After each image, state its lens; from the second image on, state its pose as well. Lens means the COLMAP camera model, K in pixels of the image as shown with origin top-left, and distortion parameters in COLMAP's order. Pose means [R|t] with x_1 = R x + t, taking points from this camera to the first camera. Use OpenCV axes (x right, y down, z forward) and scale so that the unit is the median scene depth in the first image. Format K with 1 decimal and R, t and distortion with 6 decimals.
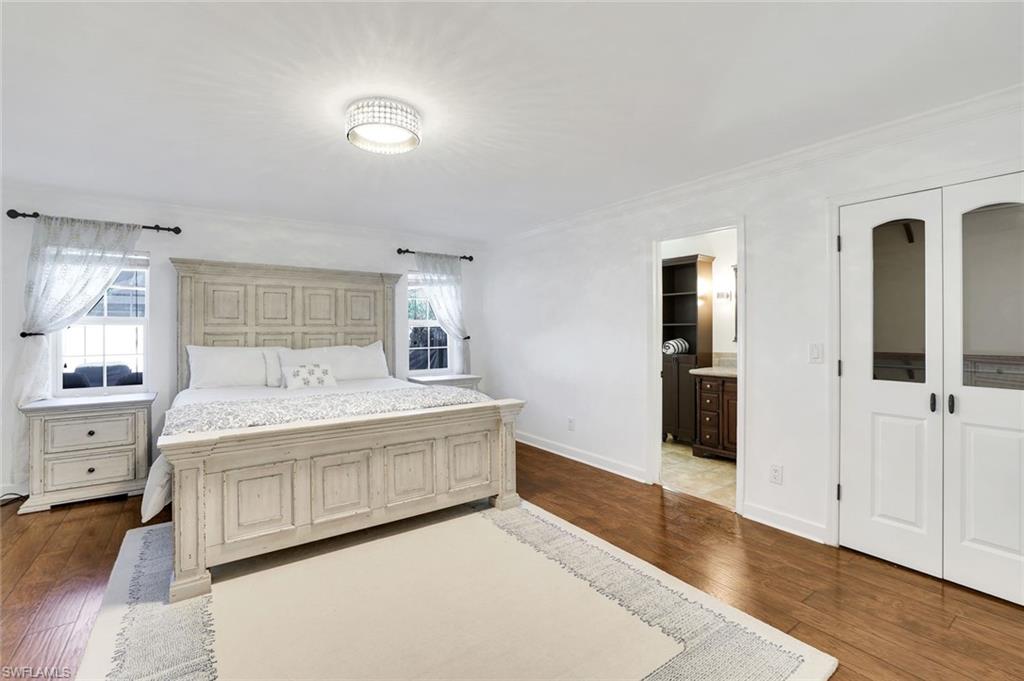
lens RADIAL K [[446.0, 0, 498.7], [0, 446.0, 328.2], [0, 0, 1]] dist [-0.040982, 0.012856]
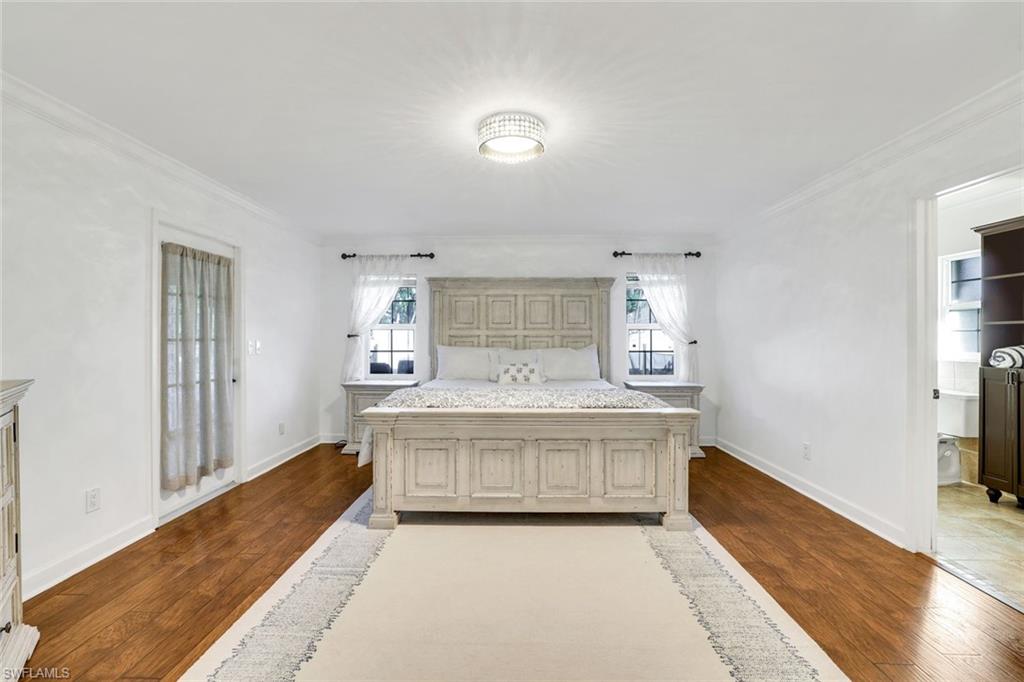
lens RADIAL K [[446.0, 0, 506.1], [0, 446.0, 334.4], [0, 0, 1]] dist [-0.040982, 0.012856]
pose [[0.806650, -0.001446, -0.591027, 0.222360], [-0.000282, 0.999996, -0.002833, 0.012699], [0.591029, 0.002452, 0.806647, 0.069147]]
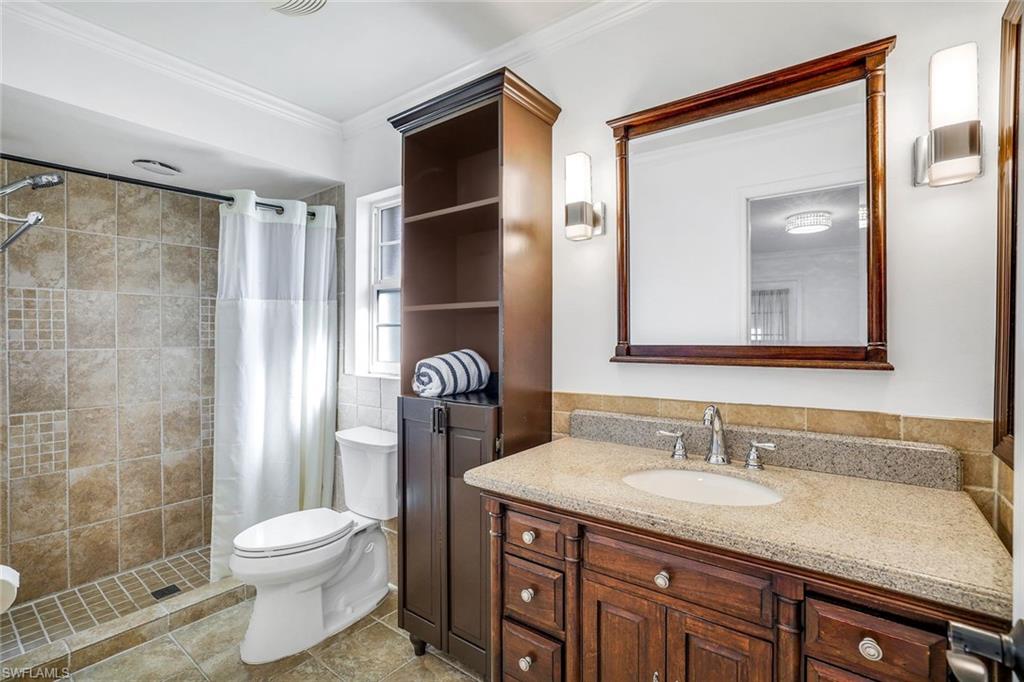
lens RADIAL K [[465.9, 0, 504.2], [0, 465.9, 347.0], [0, 0, 1]] dist [0.002101, 0.000353]
pose [[0.954426, -0.004649, 0.298412, 0.439879], [0.000054, 0.999881, 0.015404, 0.019321], [-0.298448, -0.014686, 0.954313, 0.863048]]
